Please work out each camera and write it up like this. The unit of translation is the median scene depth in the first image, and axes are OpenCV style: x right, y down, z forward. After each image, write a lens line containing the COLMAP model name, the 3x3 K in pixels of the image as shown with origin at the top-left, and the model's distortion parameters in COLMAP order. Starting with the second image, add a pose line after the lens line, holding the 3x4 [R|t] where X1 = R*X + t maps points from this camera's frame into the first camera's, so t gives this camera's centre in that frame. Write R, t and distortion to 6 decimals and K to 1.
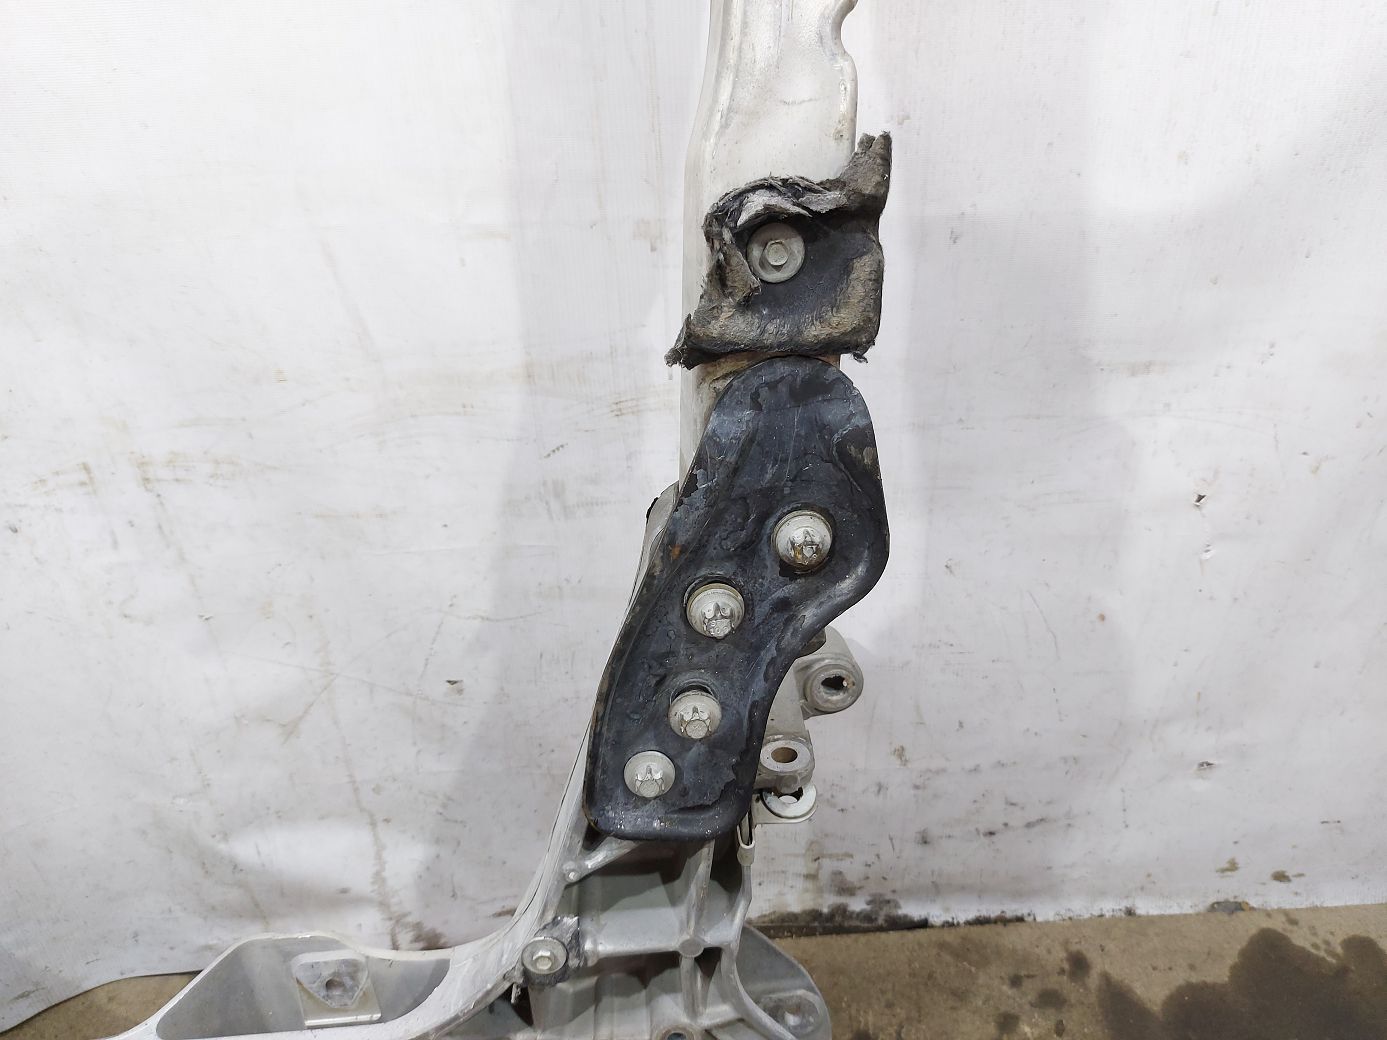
lens RADIAL K [[1005.6, 0, 693.5], [0, 1005.6, 520.0], [0, 0, 1]] dist [0.060210, -0.100057]
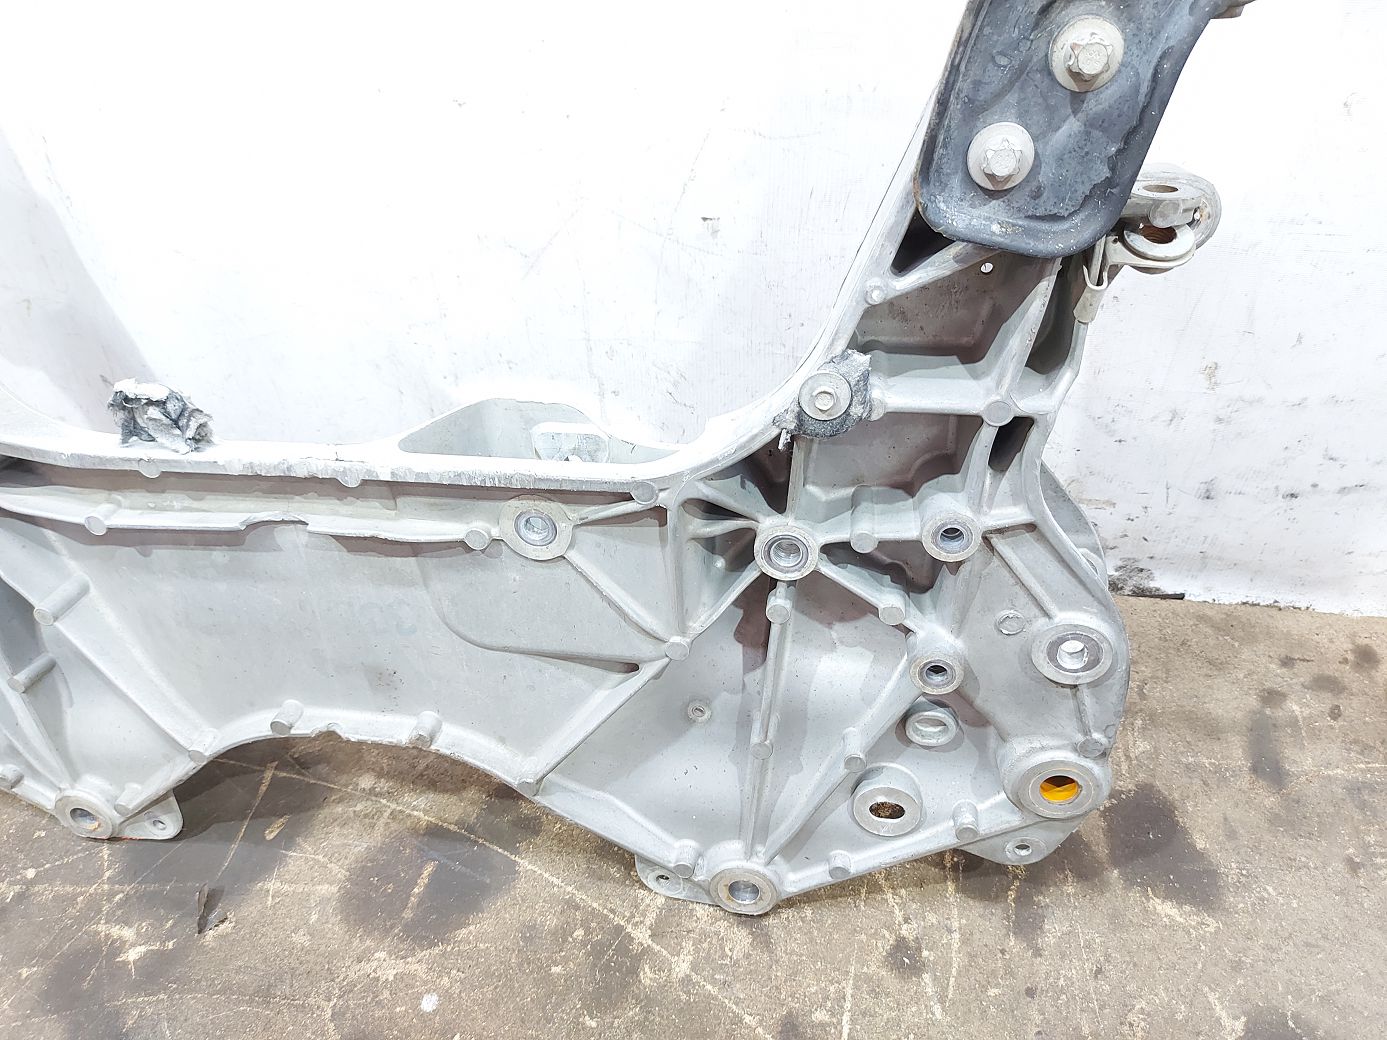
lens RADIAL K [[1001.4, 0, 695.8], [0, 1001.4, 512.0], [0, 0, 1]] dist [0.059900, -0.095669]
pose [[0.976906, 0.144720, -0.157195, -0.081139], [-0.116843, 0.977781, 0.174046, 0.299126], [0.178890, -0.151659, 0.972110, 0.098337]]
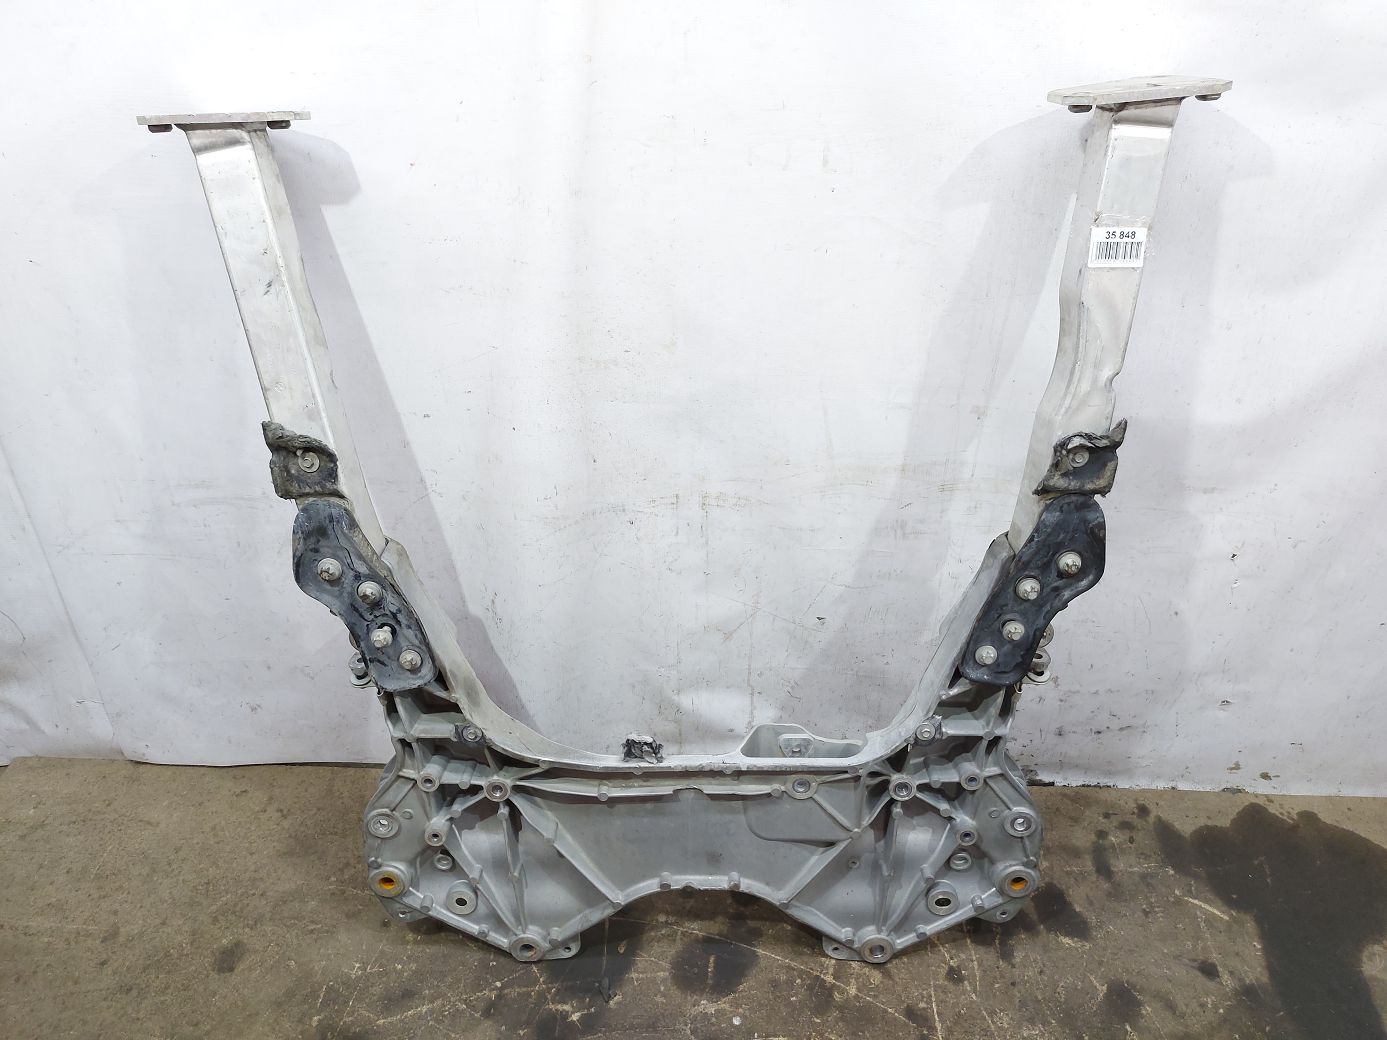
lens RADIAL K [[977.5, 0, 687.9], [0, 977.5, 515.4], [0, 0, 1]] dist [0.059078, -0.091250]
pose [[0.995585, 0.080822, -0.047737, -0.475688], [-0.080867, 0.996724, 0.000981, -0.016318], [0.047660, 0.002883, 0.998859, -0.974279]]
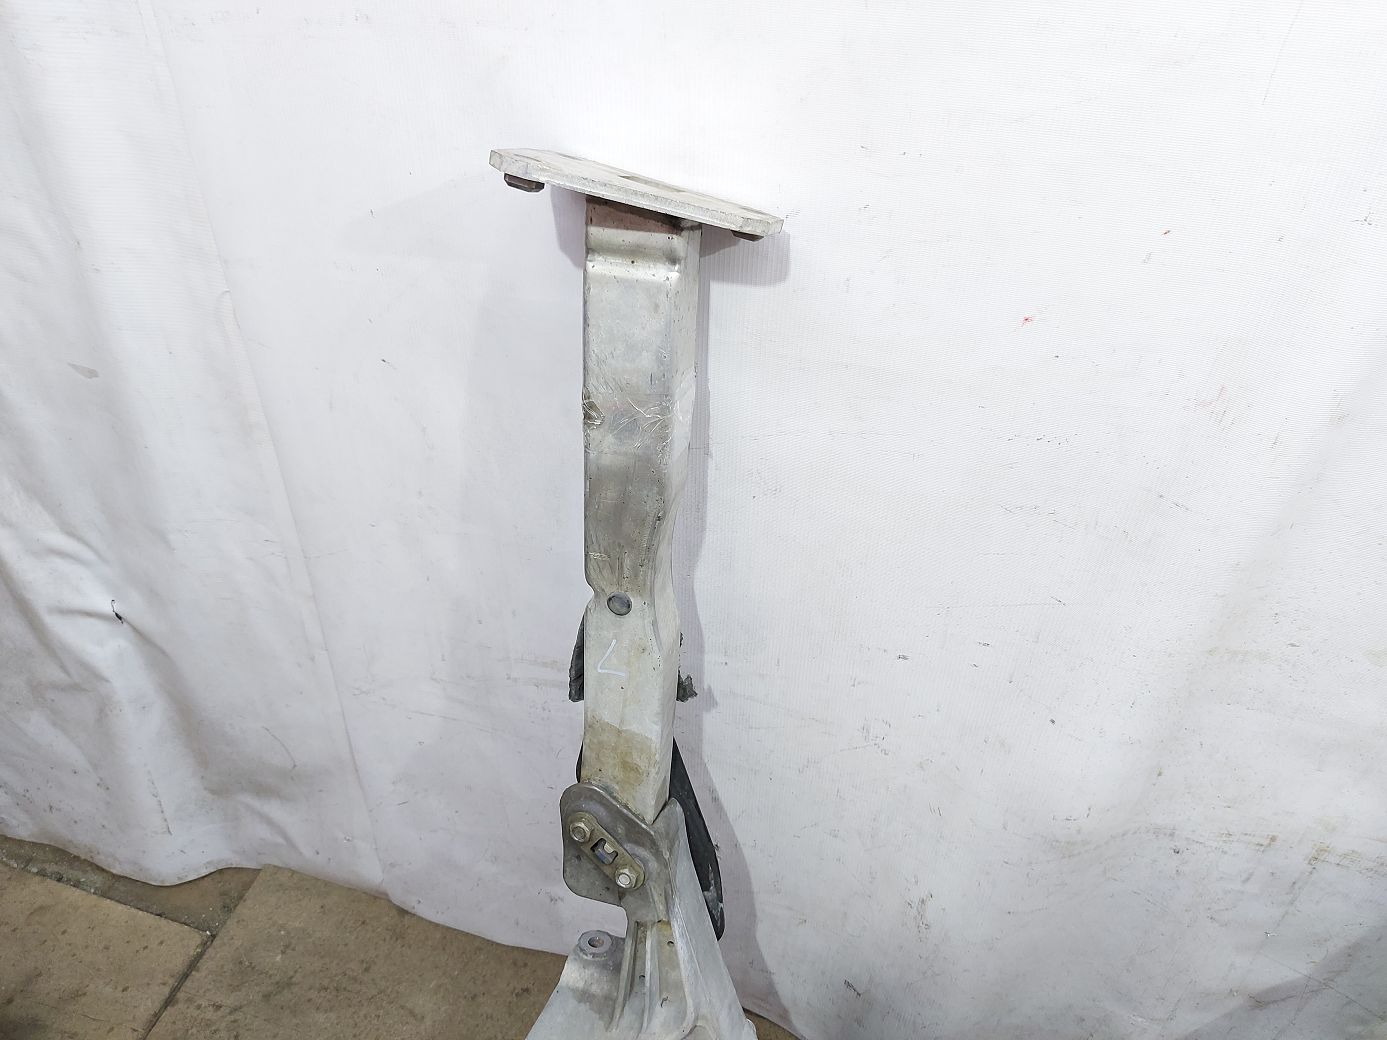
lens RADIAL K [[977.5, 0, 687.9], [0, 977.5, 515.4], [0, 0, 1]] dist [0.059078, -0.091250]
pose [[0.944178, 0.252814, -0.211217, -1.123655], [-0.228686, 0.964487, 0.132166, -0.434710], [0.237130, -0.076485, 0.968462, -0.334685]]
